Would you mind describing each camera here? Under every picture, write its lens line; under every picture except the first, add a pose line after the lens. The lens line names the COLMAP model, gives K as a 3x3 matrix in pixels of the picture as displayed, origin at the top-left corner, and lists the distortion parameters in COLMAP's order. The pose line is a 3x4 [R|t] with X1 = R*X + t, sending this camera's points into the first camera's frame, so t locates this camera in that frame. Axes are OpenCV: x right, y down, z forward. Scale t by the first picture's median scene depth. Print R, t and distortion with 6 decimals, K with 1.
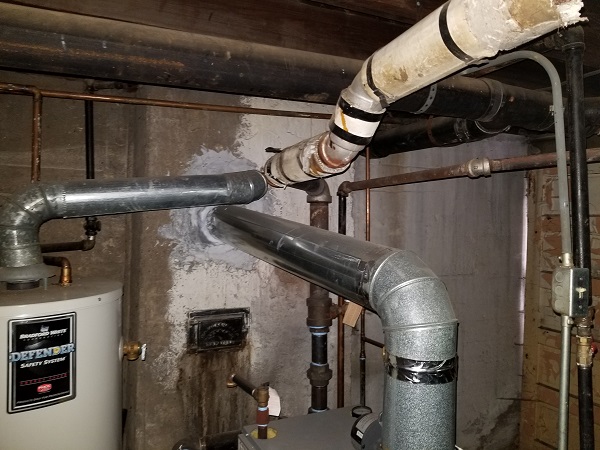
lens RADIAL K [[469.2, 0, 302.0], [0, 469.2, 220.2], [0, 0, 1]] dist [-0.005544, -0.007999]
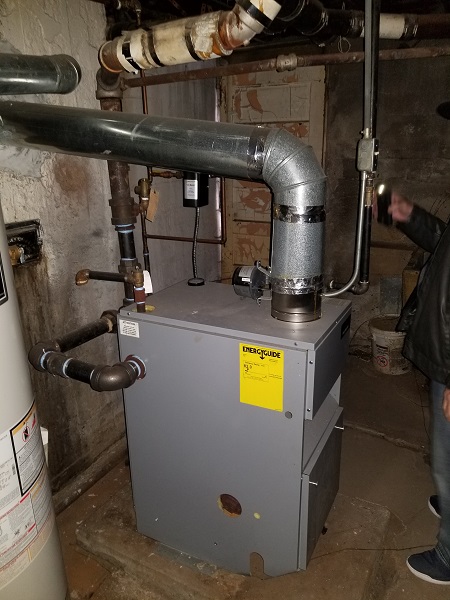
lens RADIAL K [[469.2, 0, 223.7], [0, 469.2, 299.6], [0, 0, 1]] dist [-0.005544, -0.007999]
pose [[0.811338, -0.209452, 0.545766, -0.398351], [0.031607, 0.947960, 0.316818, 0.057045], [-0.583722, -0.239797, 0.775736, 0.004357]]
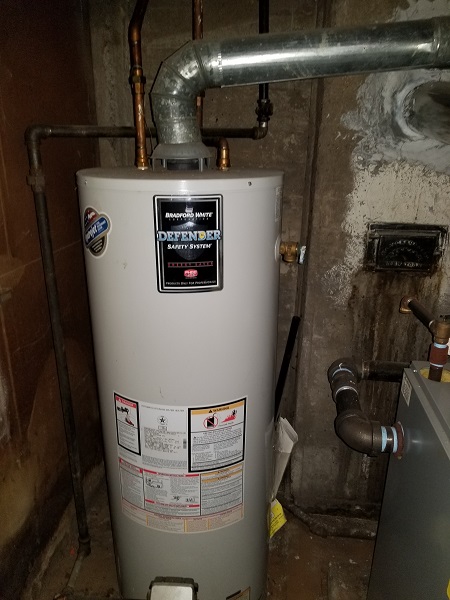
lens RADIAL K [[469.2, 0, 235.1], [0, 469.2, 302.5], [0, 0, 1]] dist [-0.005544, -0.007999]
pose [[0.844726, 0.175199, -0.505710, 0.006953], [-0.005086, 0.947487, 0.319754, 0.064576], [0.535174, -0.267533, 0.801258, 0.158296]]
